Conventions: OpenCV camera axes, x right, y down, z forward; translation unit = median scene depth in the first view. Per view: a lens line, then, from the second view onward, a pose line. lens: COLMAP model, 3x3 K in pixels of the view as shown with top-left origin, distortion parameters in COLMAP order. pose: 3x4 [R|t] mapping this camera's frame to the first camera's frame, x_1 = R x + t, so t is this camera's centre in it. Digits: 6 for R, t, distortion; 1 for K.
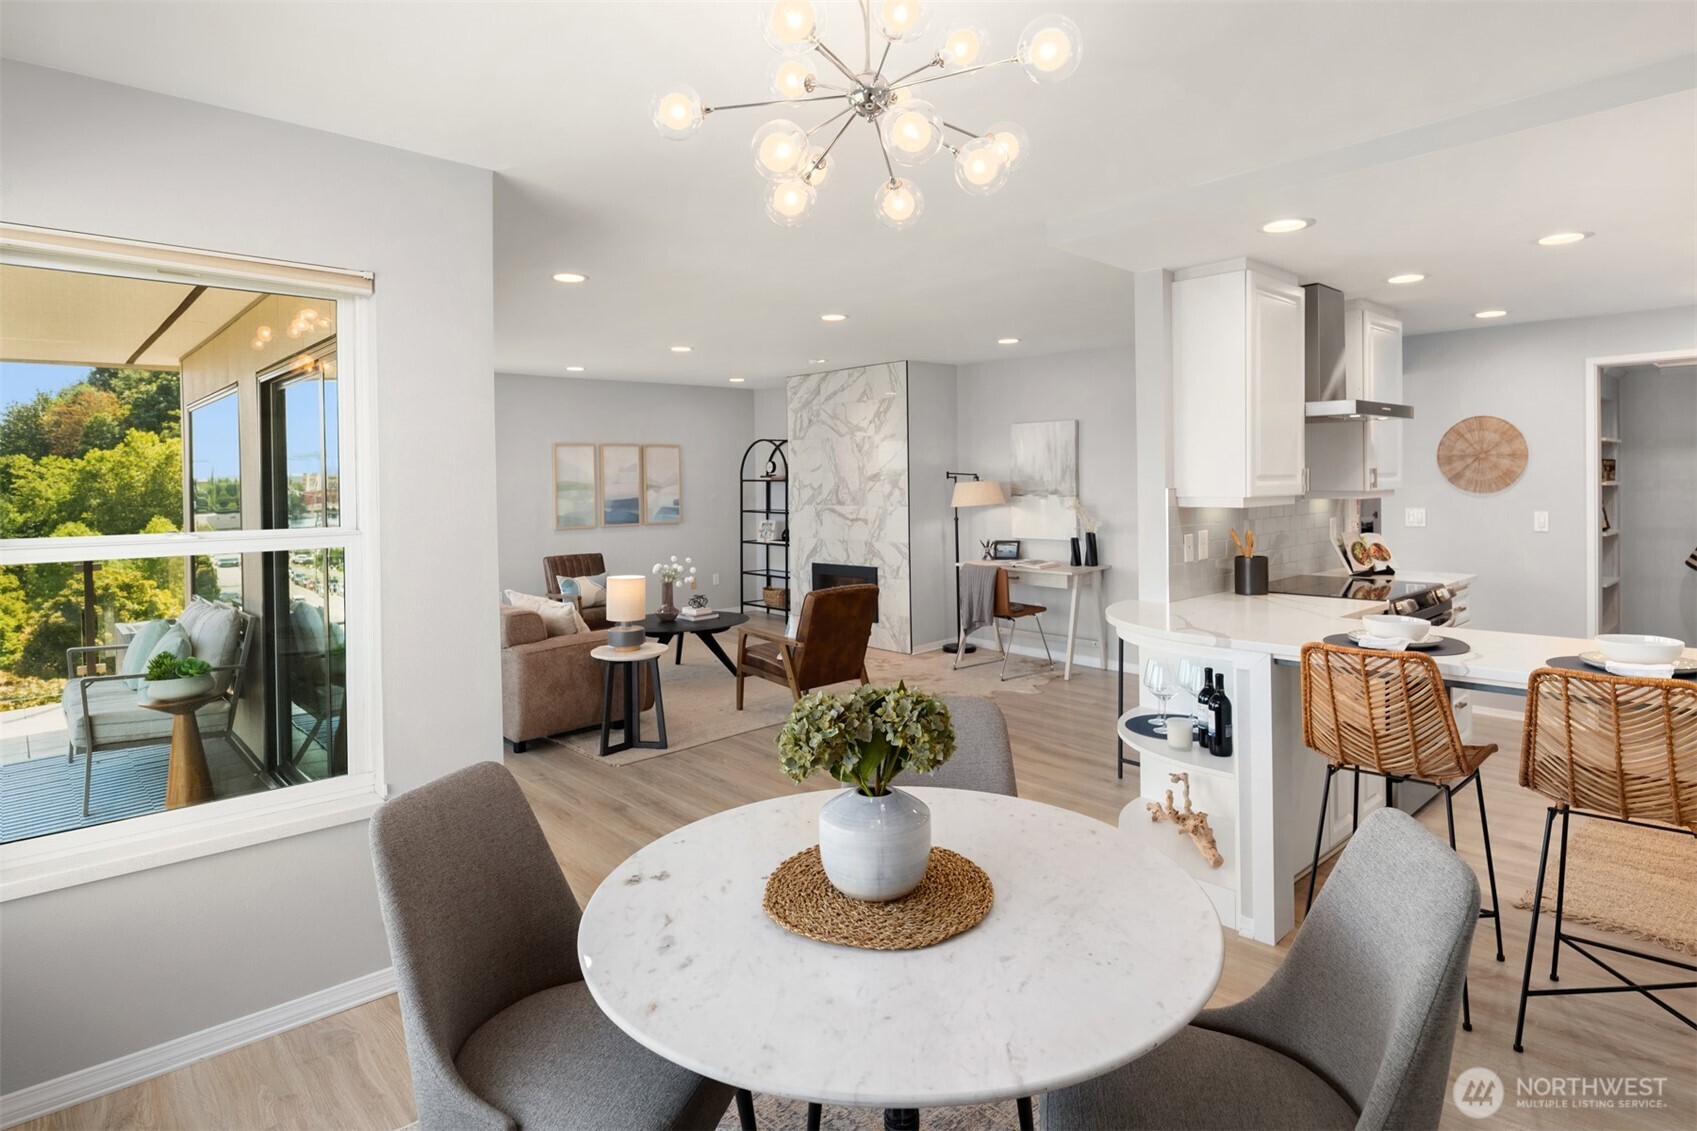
lens RADIAL K [[930.7, 0, 837.2], [0, 930.7, 480.0], [0, 0, 1]] dist [0.000305, -0.010216]
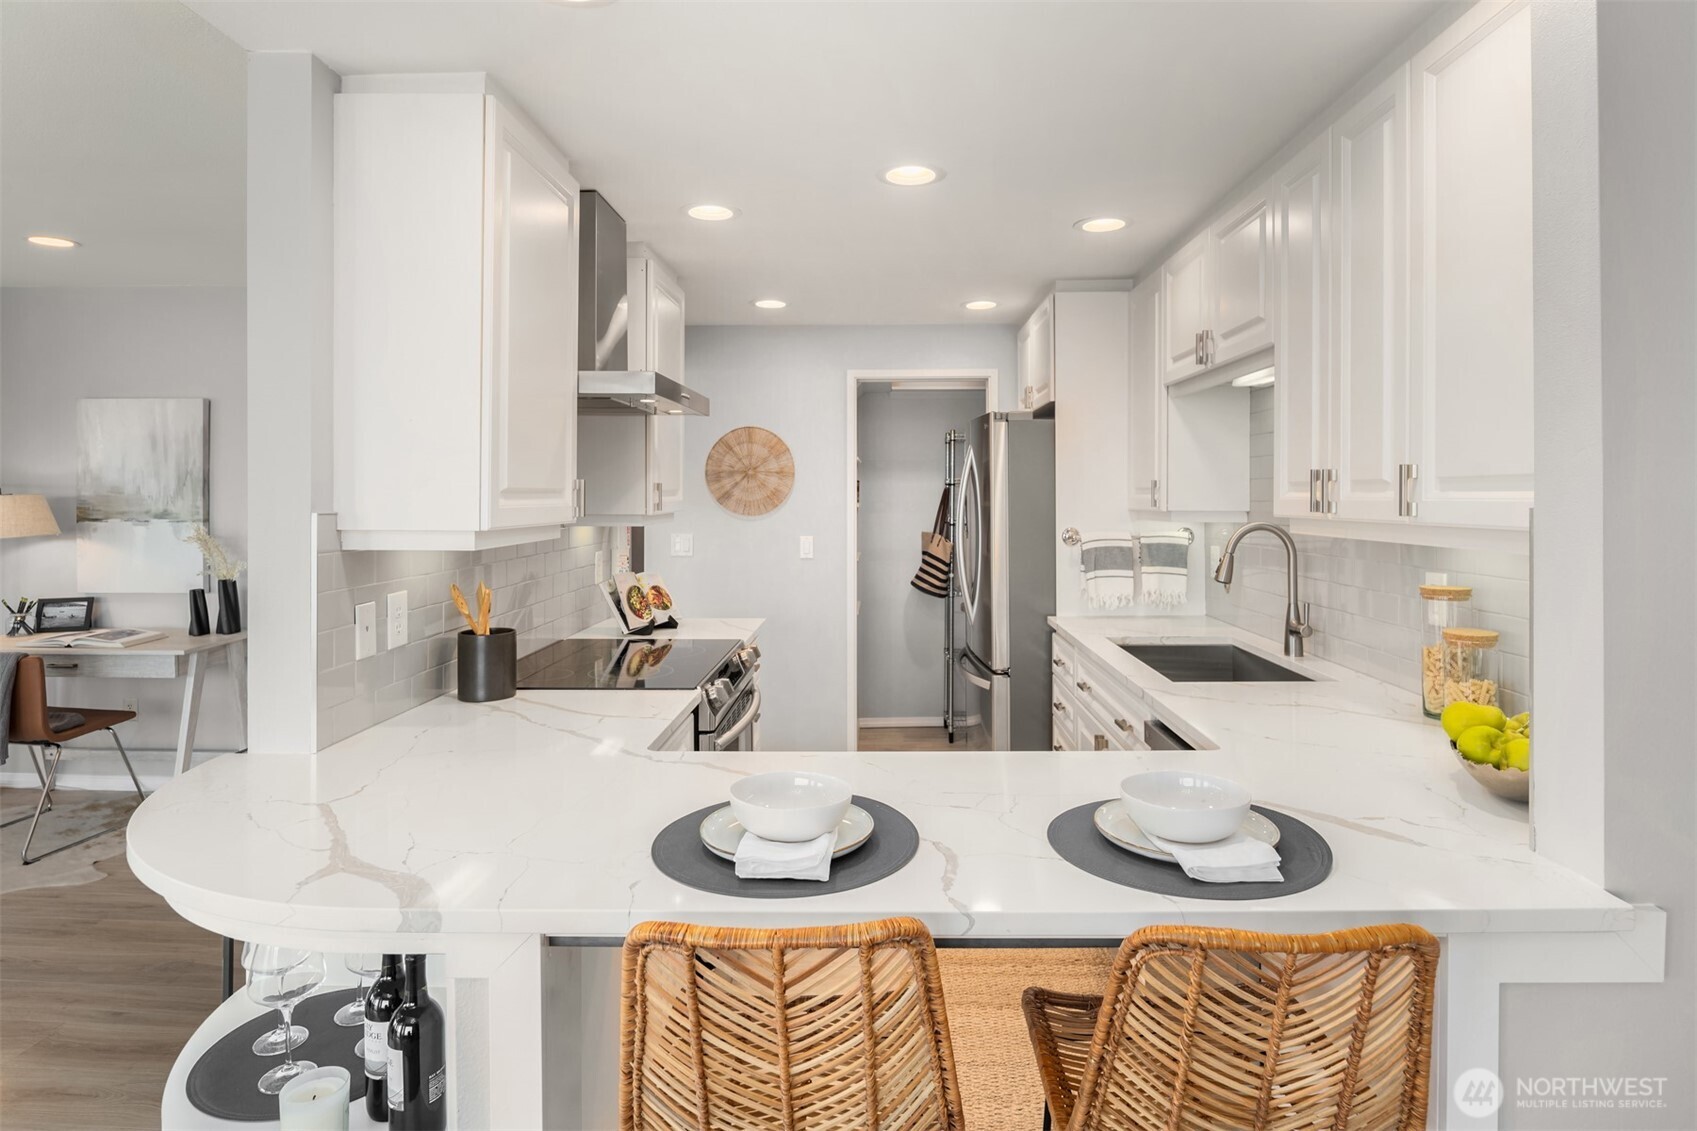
lens RADIAL K [[938.4, 0, 886.7], [0, 938.4, 499.9], [0, 0, 1]] dist [-0.003266, -0.002437]
pose [[0.676933, 0.008172, 0.735999, 0.134275], [-0.009524, 0.999952, -0.002343, 0.000368], [-0.735983, -0.005423, 0.676979, 0.309368]]
